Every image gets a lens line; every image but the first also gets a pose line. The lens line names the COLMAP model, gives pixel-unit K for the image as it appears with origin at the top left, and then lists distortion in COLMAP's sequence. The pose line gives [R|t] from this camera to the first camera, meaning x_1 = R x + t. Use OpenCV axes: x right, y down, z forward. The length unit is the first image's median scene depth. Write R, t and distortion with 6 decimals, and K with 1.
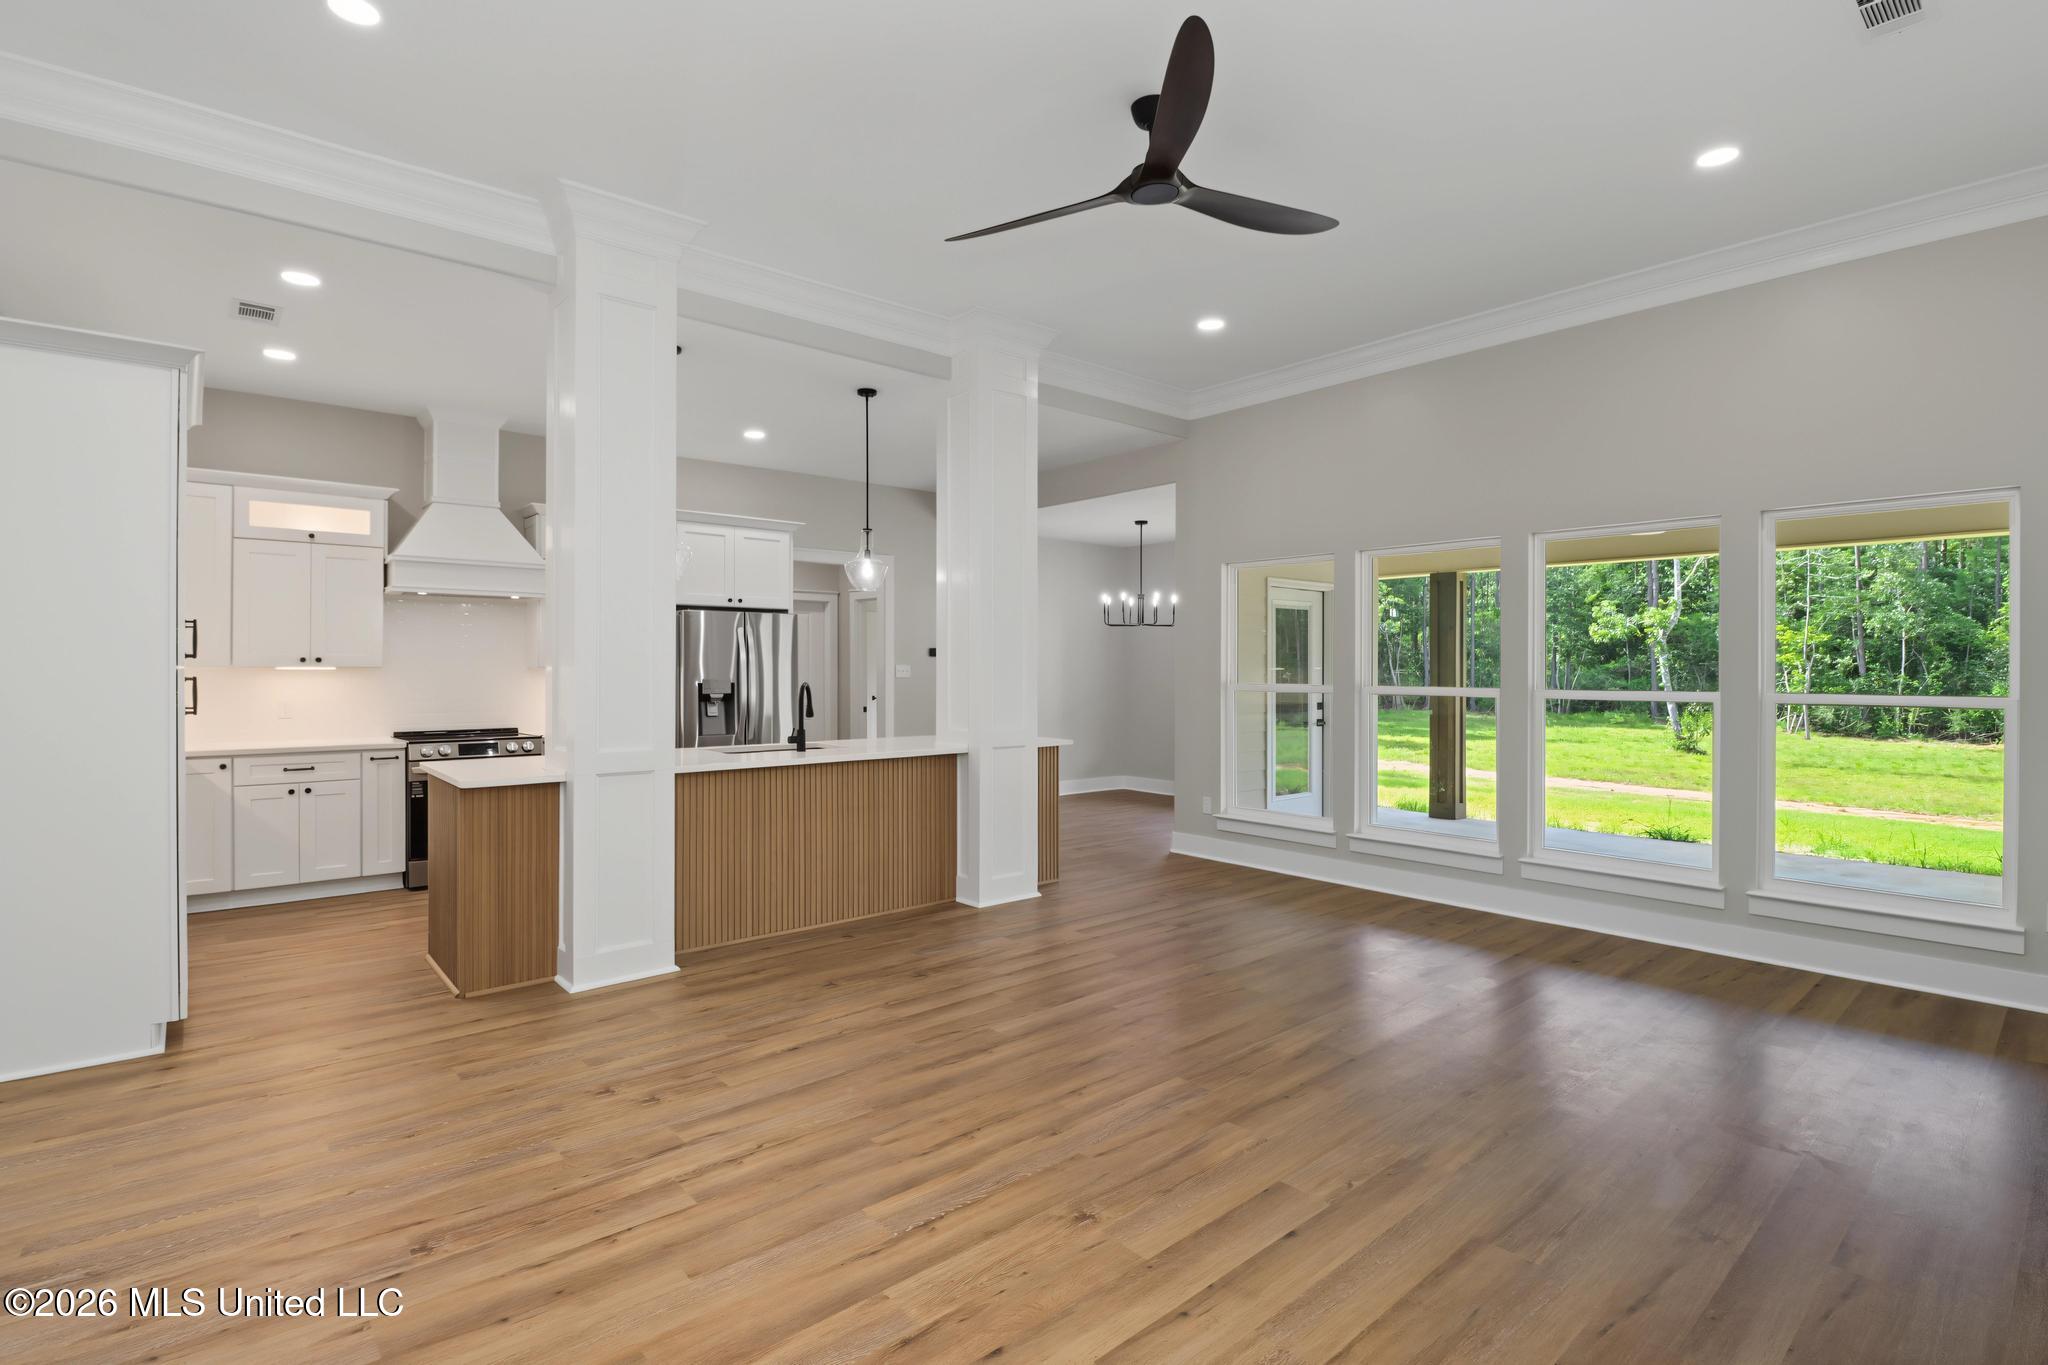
lens RADIAL K [[956.9, 0, 1024.0], [0, 956.9, 682.5], [0, 0, 1]] dist [-0.004000, 0.000082]
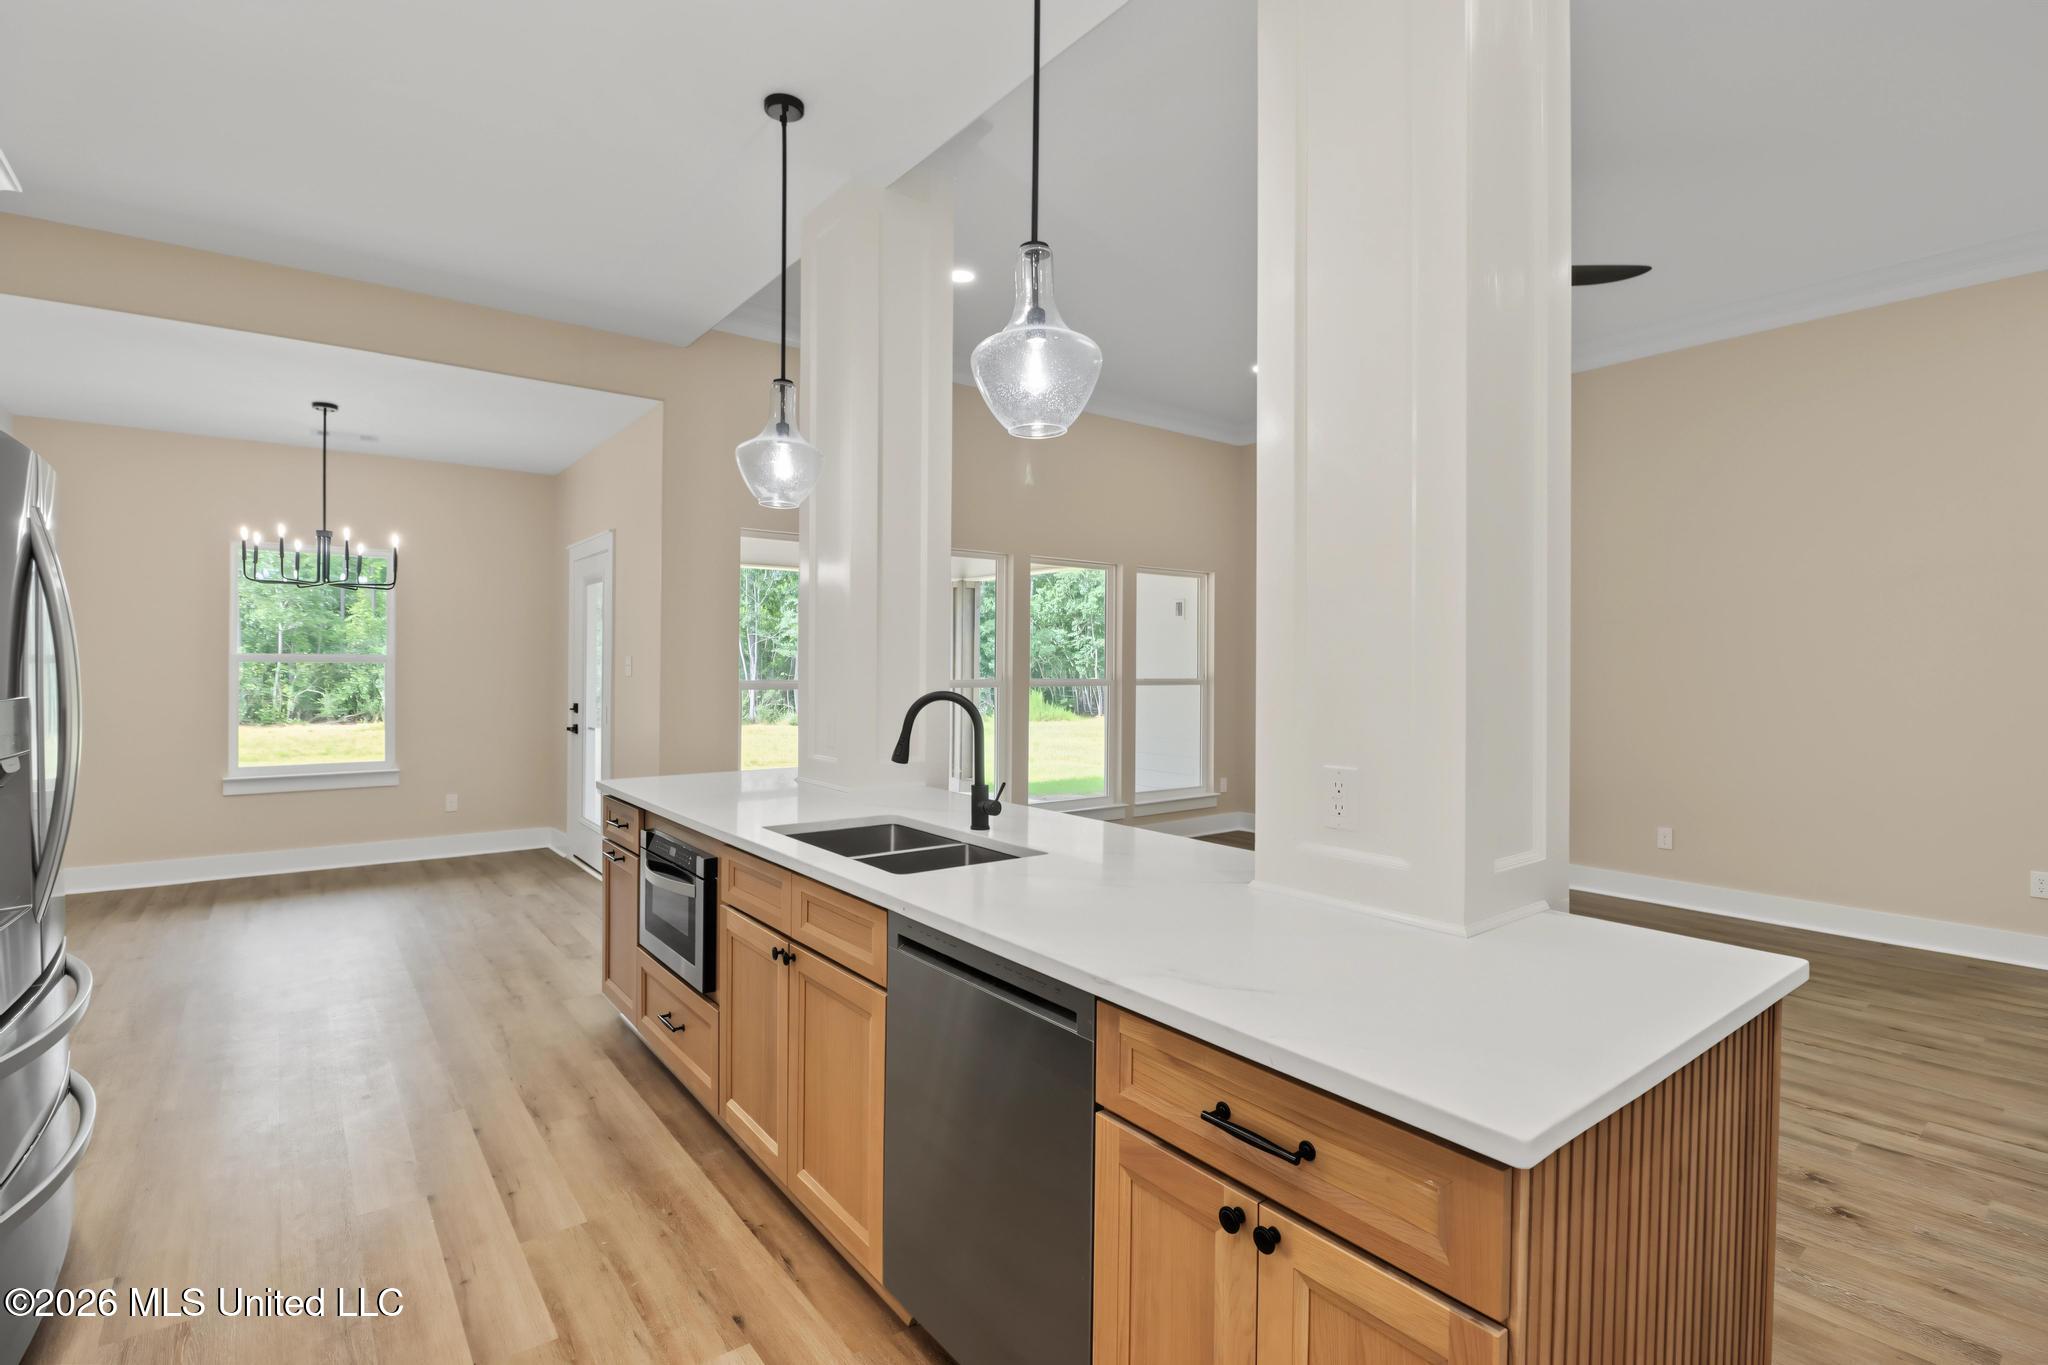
lens RADIAL K [[939.3, 0, 1024.0], [0, 939.3, 682.5], [0, 0, 1]] dist [-0.013272, -0.000324]
pose [[0.061379, -0.013736, 0.998020, -1.098255], [0.000893, 0.999906, 0.013707, -0.020709], [-0.998114, 0.000050, 0.061386, 1.445022]]
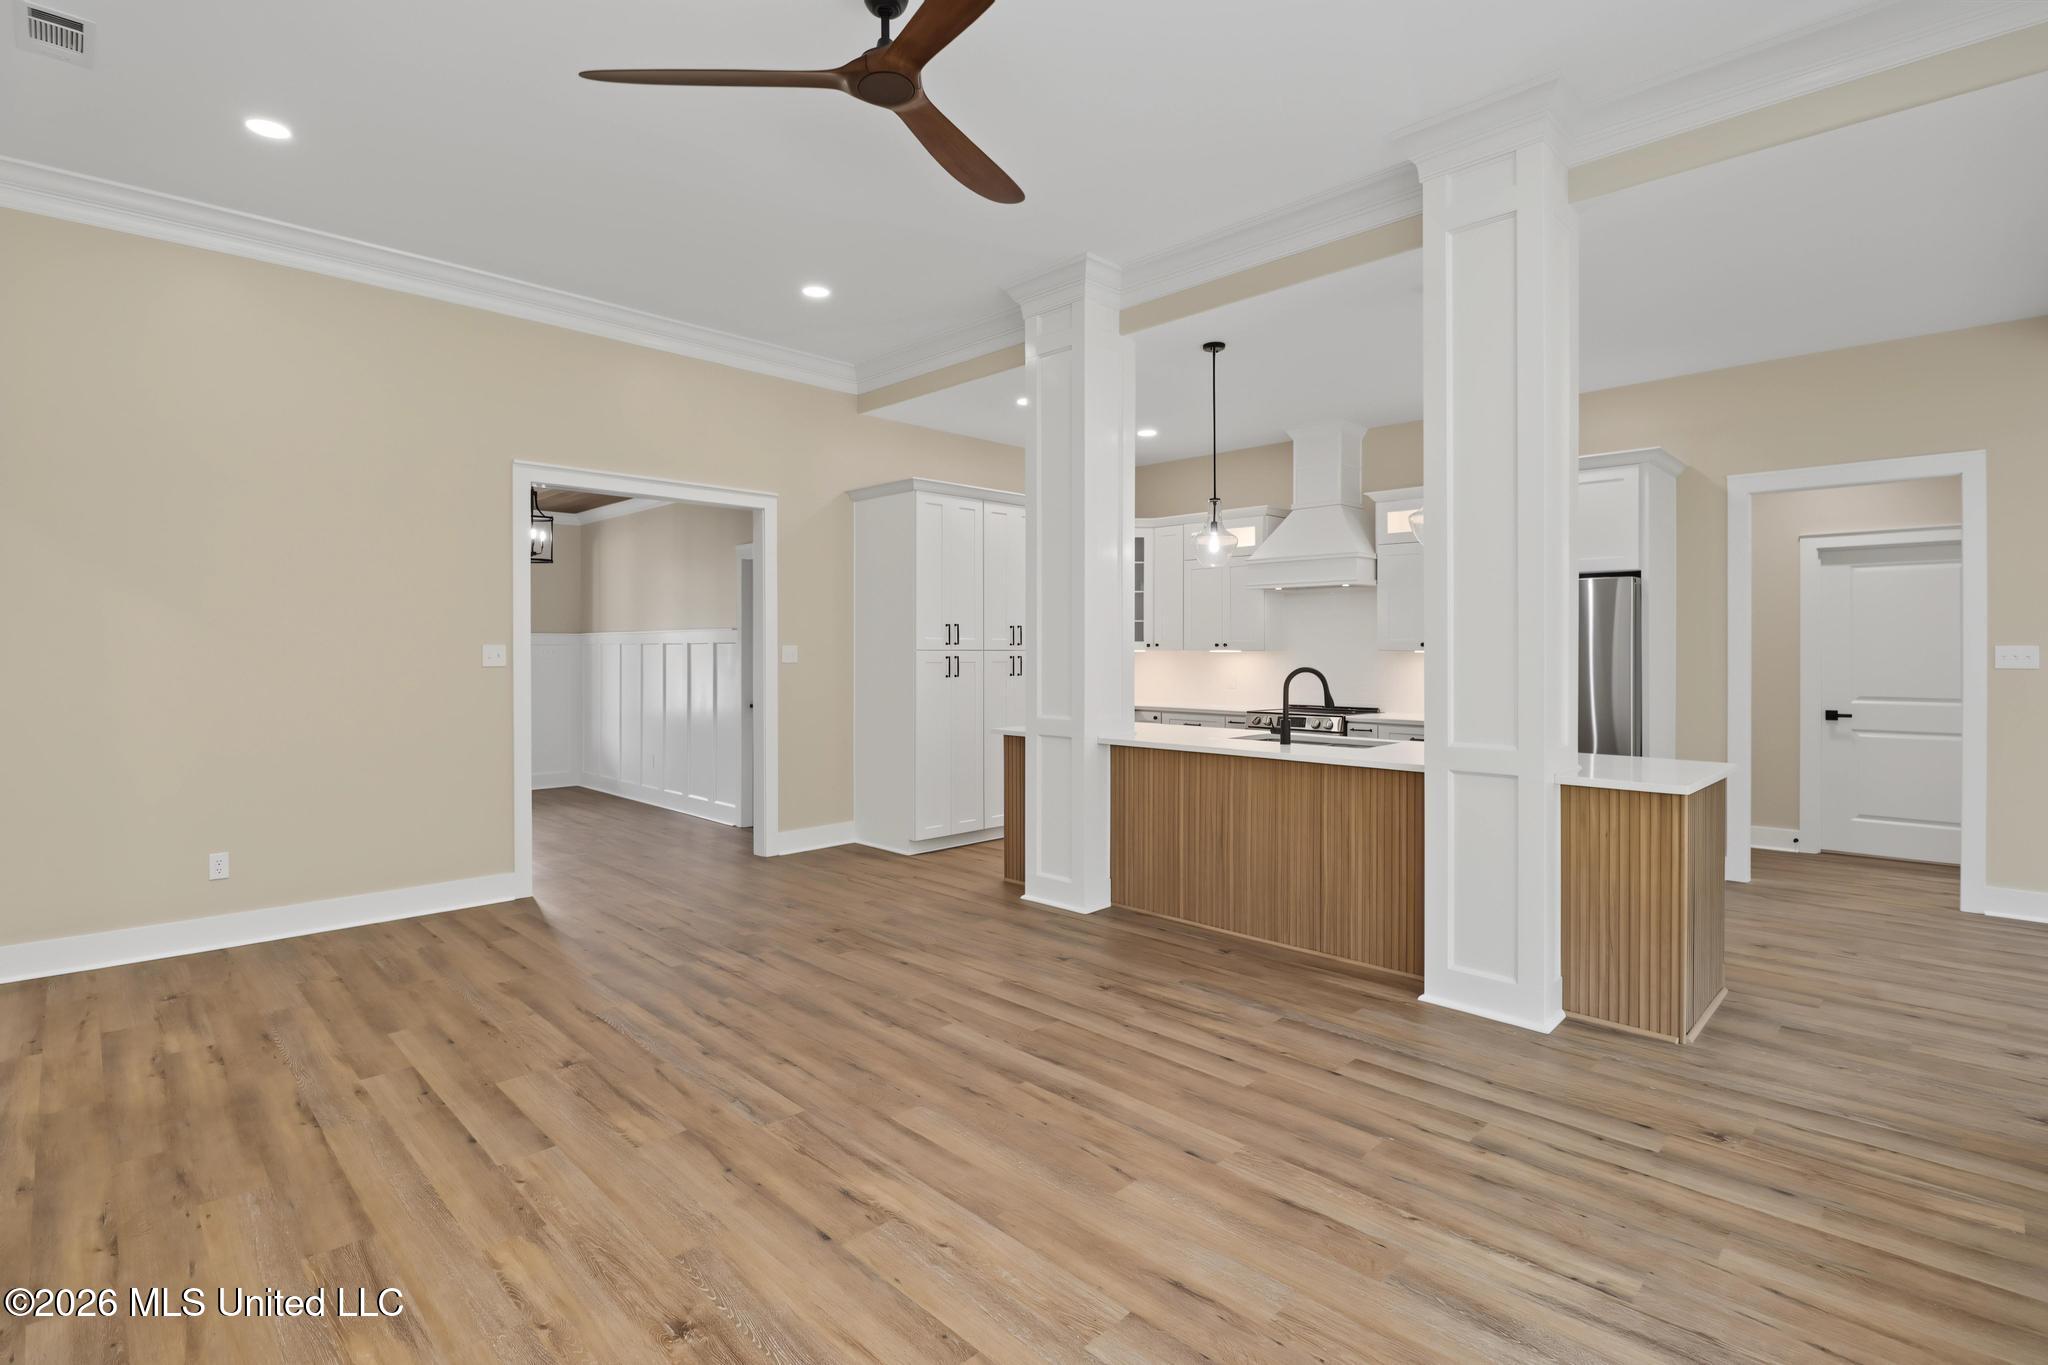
lens RADIAL K [[955.8, 0, 1013.6], [0, 955.8, 654.9], [0, 0, 1]] dist [0.006351, -0.000954]
pose [[0.066988, 0.006720, -0.997731, 0.992318], [-0.008802, 0.999942, 0.006144, -0.025255], [0.997715, 0.008370, 0.067043, 1.042484]]
